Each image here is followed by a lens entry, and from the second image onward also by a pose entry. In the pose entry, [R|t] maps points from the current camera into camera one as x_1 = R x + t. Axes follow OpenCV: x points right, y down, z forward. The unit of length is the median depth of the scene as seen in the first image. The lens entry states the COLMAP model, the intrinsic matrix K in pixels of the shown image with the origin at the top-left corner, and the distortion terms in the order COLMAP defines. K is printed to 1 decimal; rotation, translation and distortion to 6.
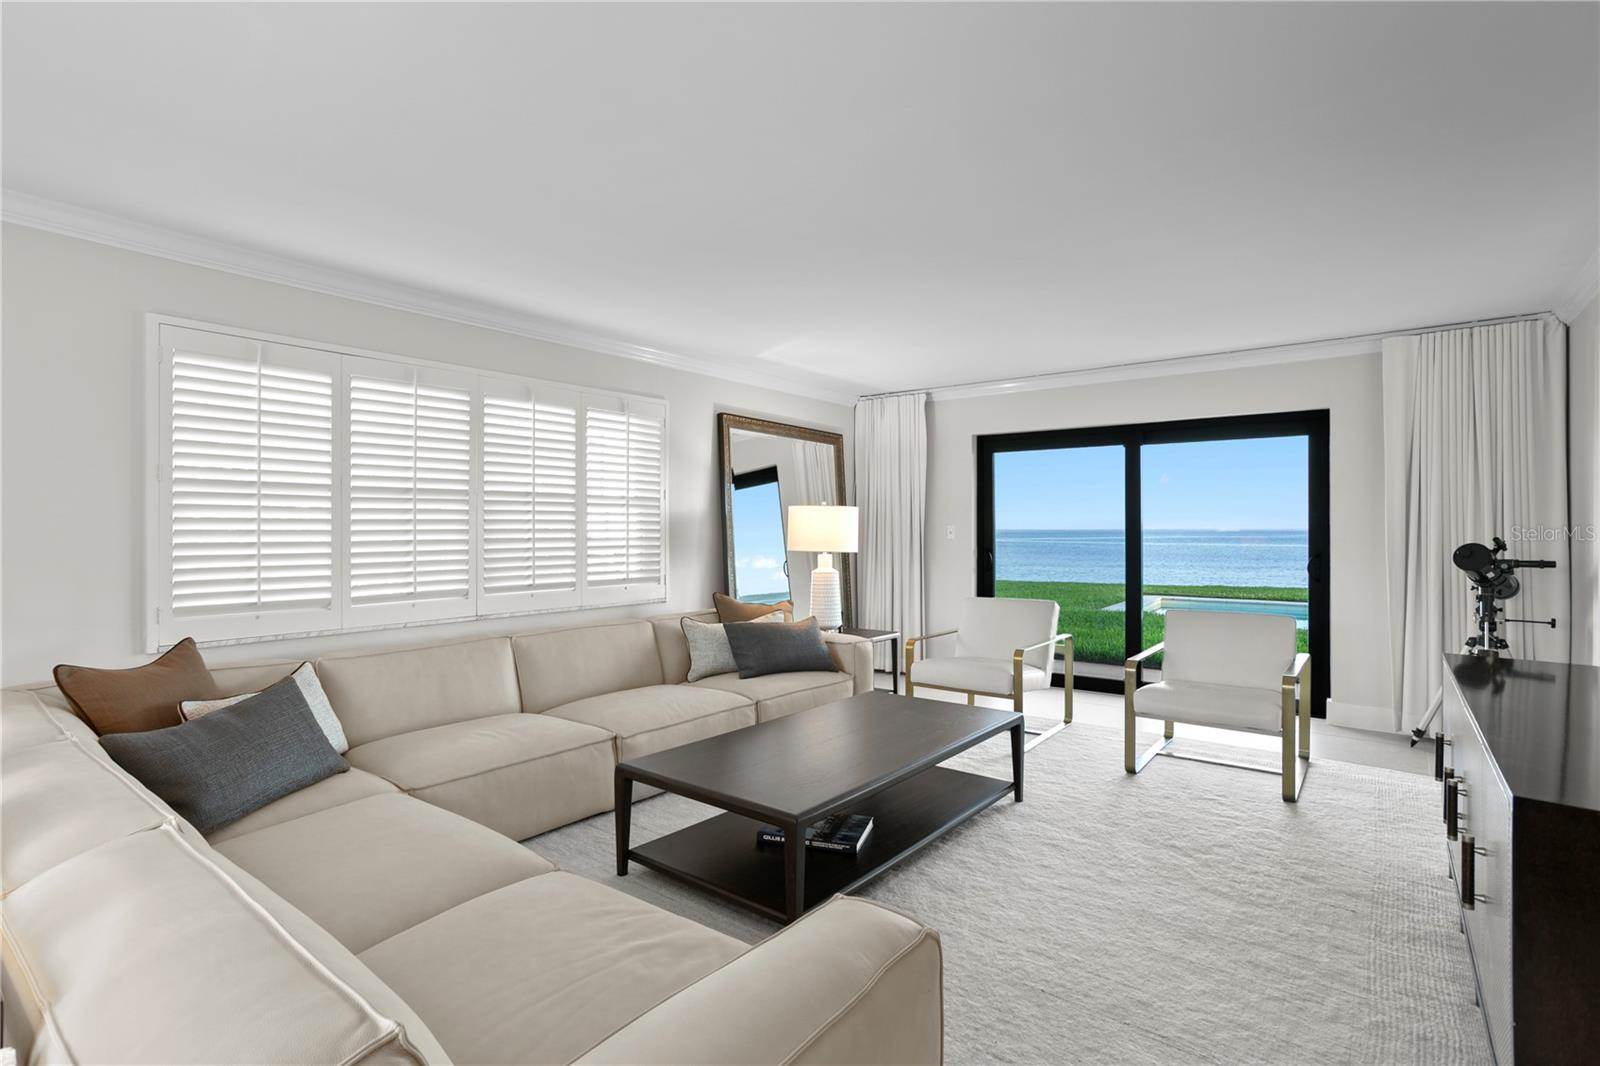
lens RADIAL K [[772.8, 0, 808.4], [0, 772.8, 534.6], [0, 0, 1]] dist [0.000408, 0.000315]
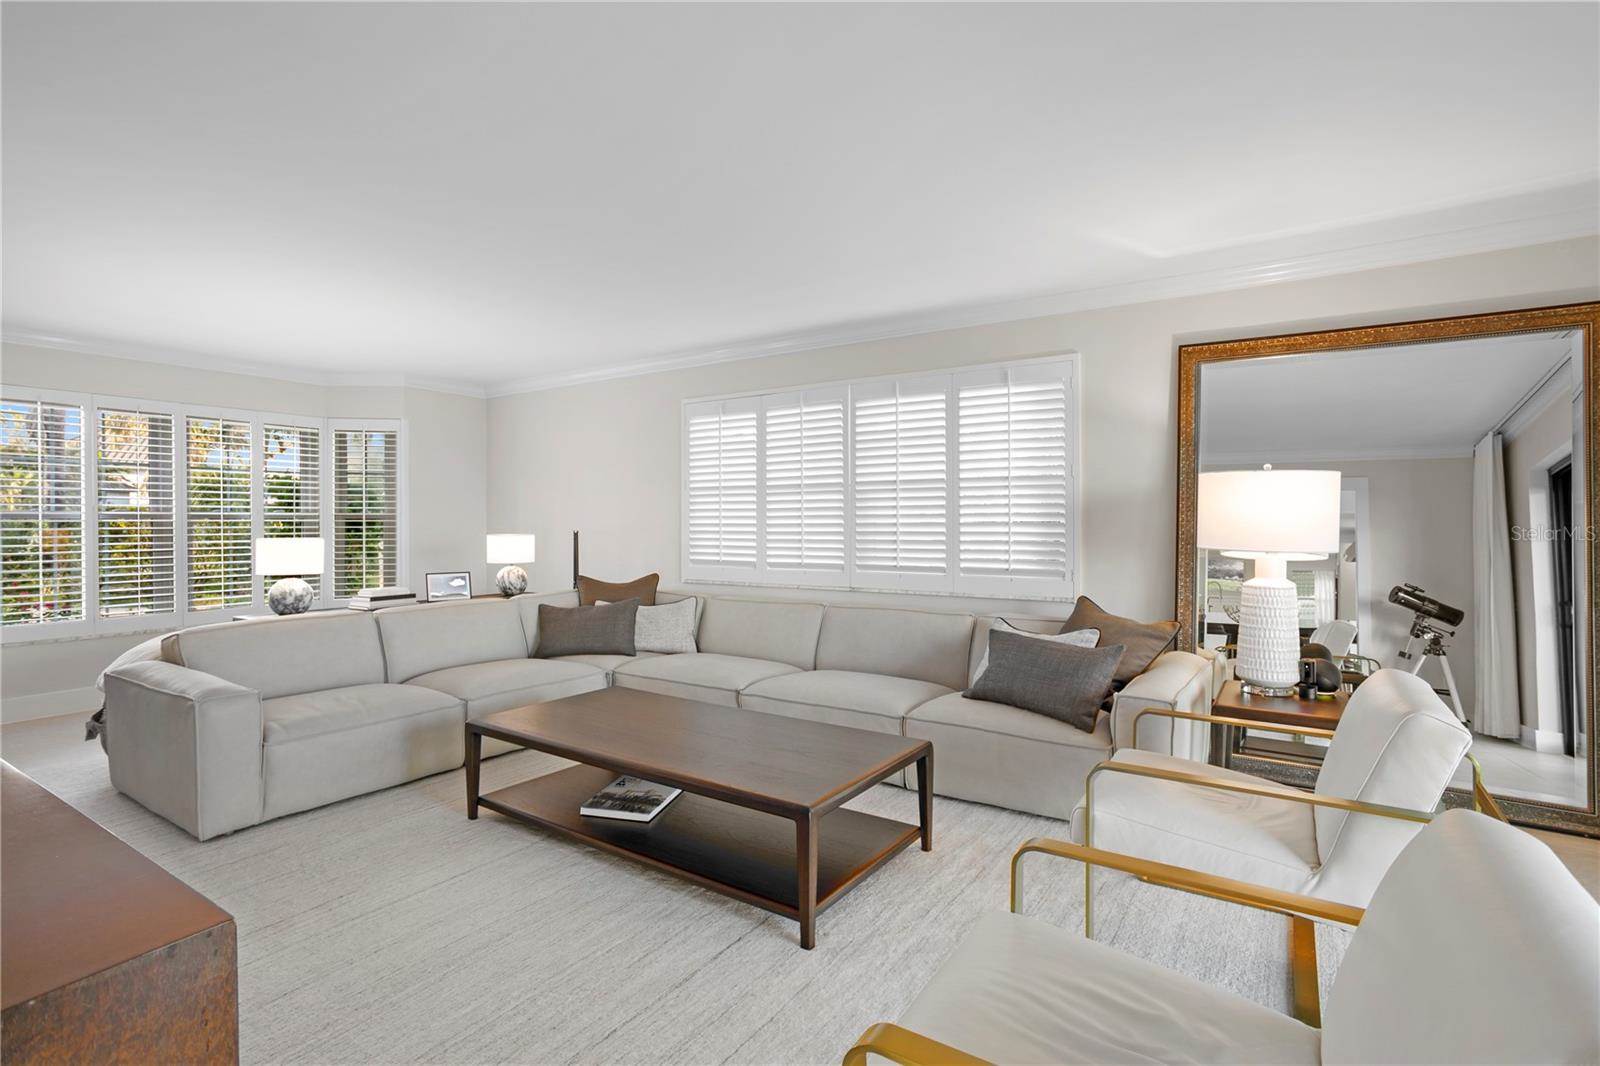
lens RADIAL K [[772.8, 0, 805.5], [0, 772.8, 516.9], [0, 0, 1]] dist [0.000408, 0.000315]
pose [[0.093445, 0.009064, -0.995583, 0.707221], [0.001354, 0.999956, 0.009231, -0.014033], [0.995624, -0.002211, 0.093429, 0.769936]]
